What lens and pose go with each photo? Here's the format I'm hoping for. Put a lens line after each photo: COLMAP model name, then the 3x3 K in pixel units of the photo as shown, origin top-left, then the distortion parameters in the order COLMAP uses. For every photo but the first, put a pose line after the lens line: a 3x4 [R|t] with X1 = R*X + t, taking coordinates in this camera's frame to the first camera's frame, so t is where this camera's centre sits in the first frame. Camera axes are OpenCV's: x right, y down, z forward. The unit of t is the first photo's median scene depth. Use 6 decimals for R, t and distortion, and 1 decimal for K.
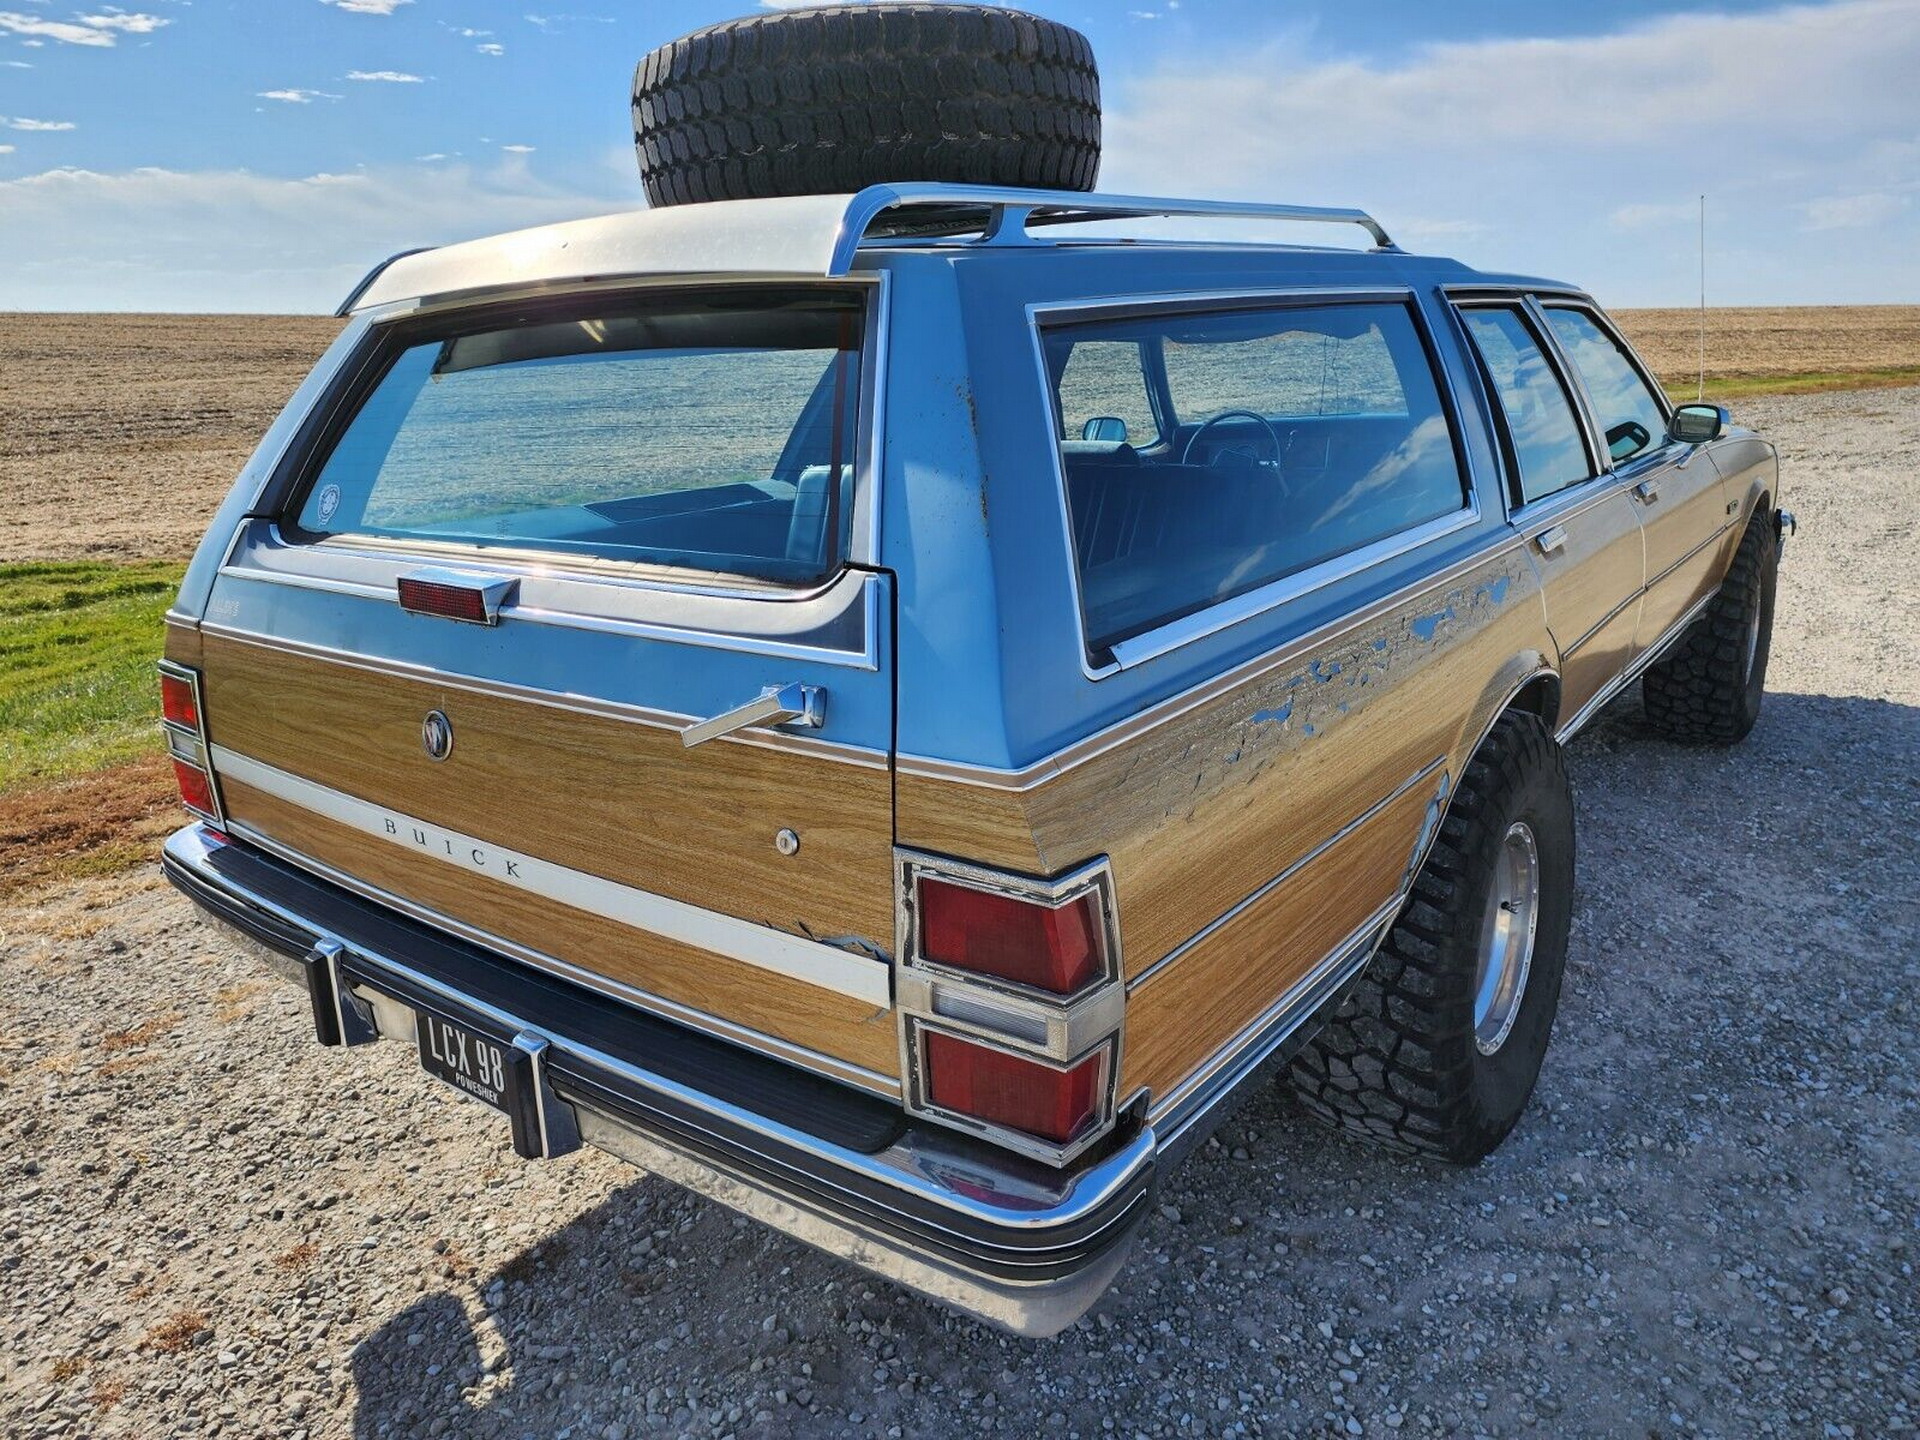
lens RADIAL K [[1275.3, 0, 948.6], [0, 1275.3, 688.4], [0, 0, 1]] dist [0.068363, -0.054079]
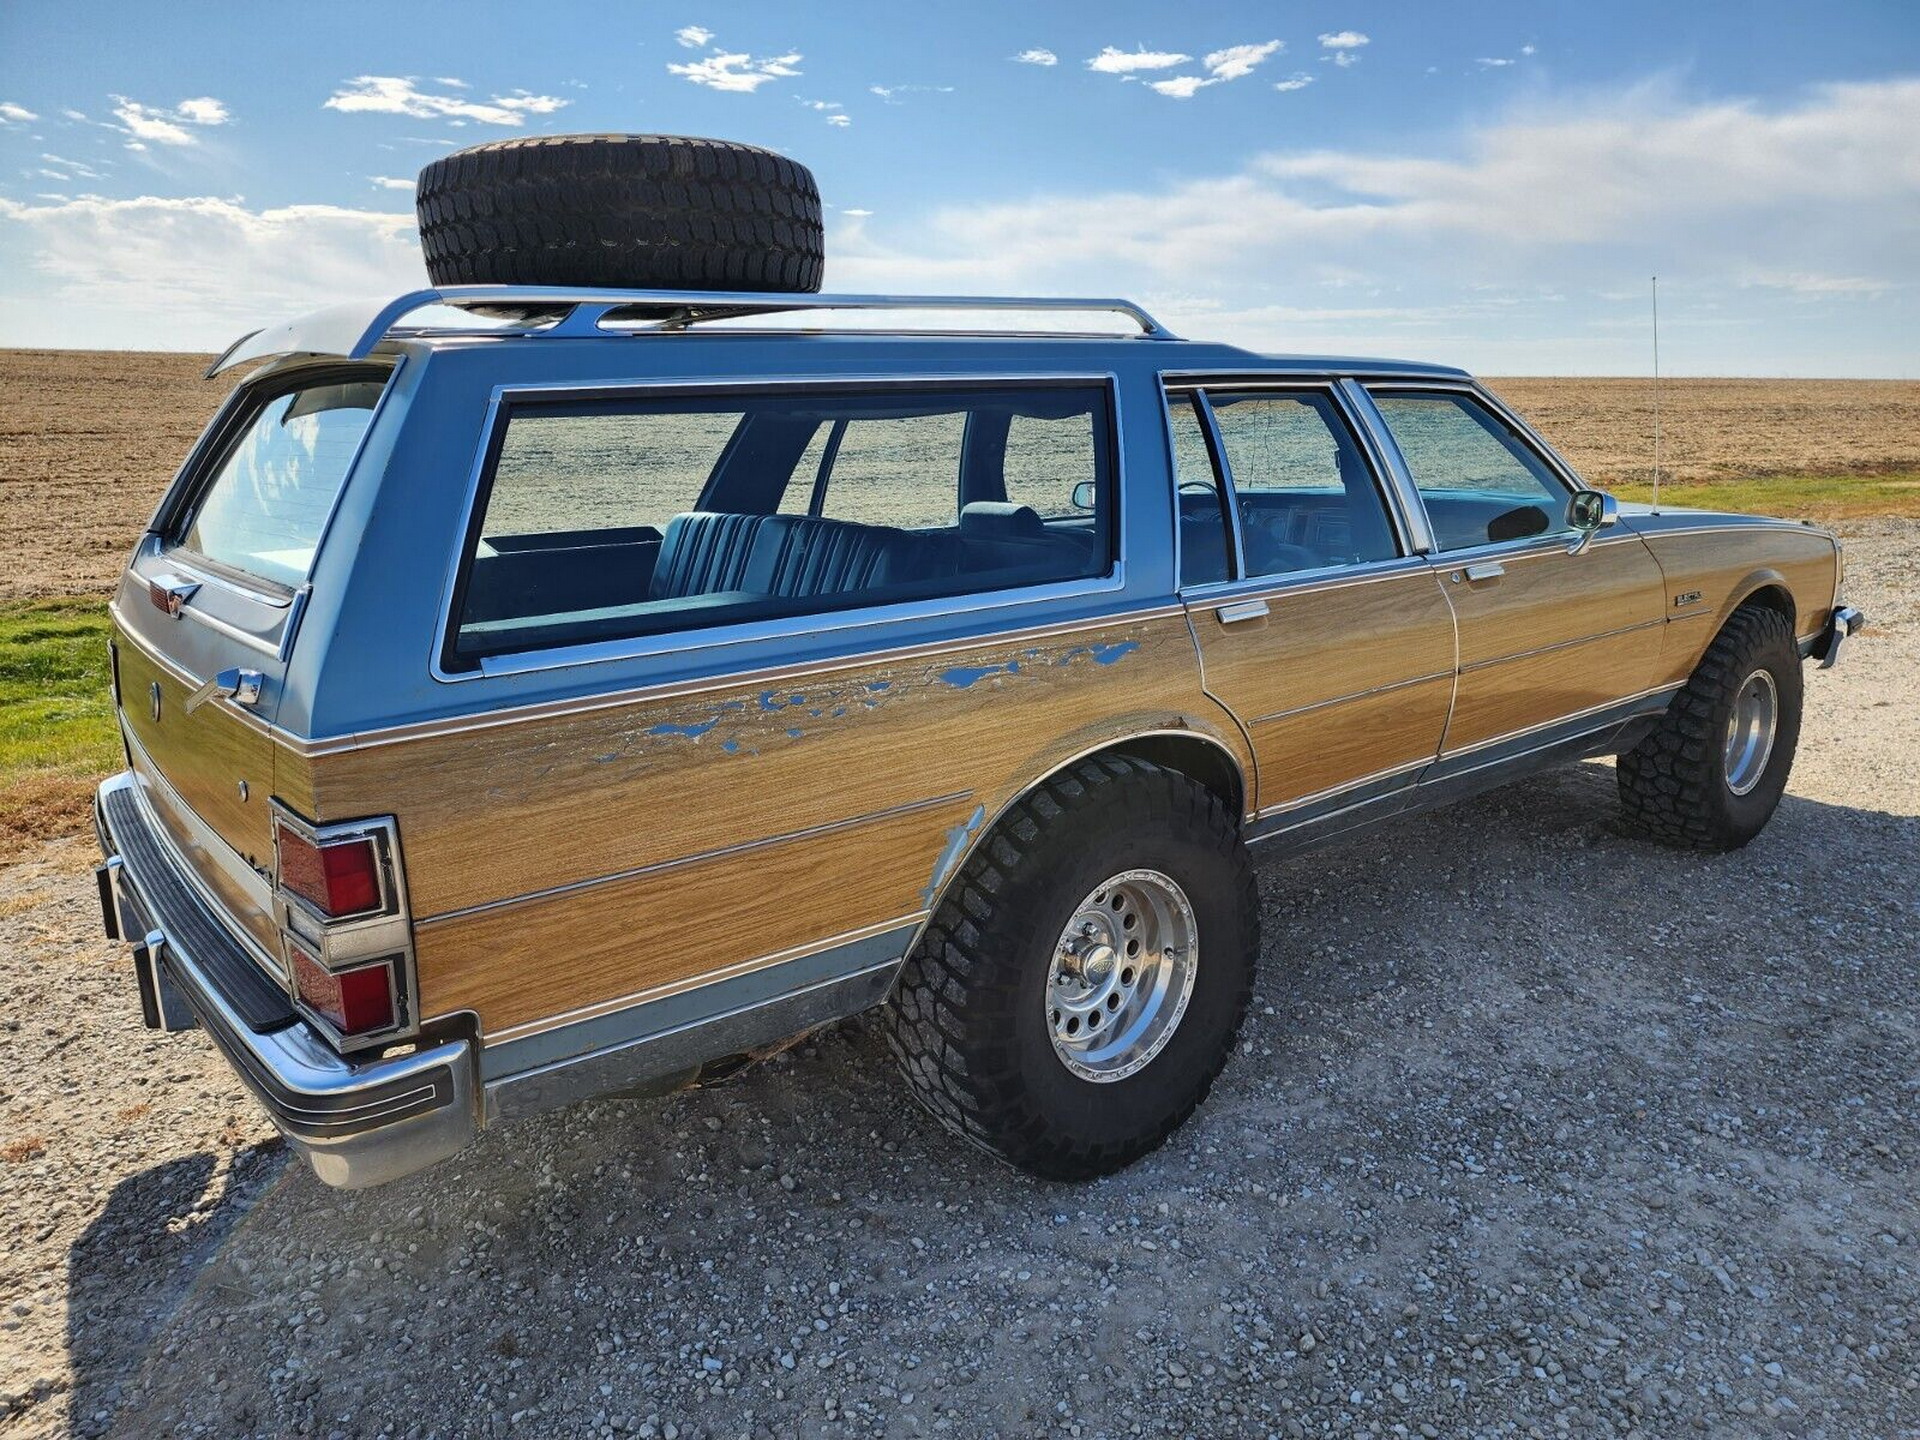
lens RADIAL K [[1275.3, 0, 959.2], [0, 1275.3, 712.6], [0, 0, 1]] dist [0.068363, -0.054079]
pose [[0.973322, 0.075787, -0.216564, 0.508497], [-0.080574, 0.996659, -0.013349, -0.000228], [0.214829, 0.030443, 0.976177, -0.077816]]
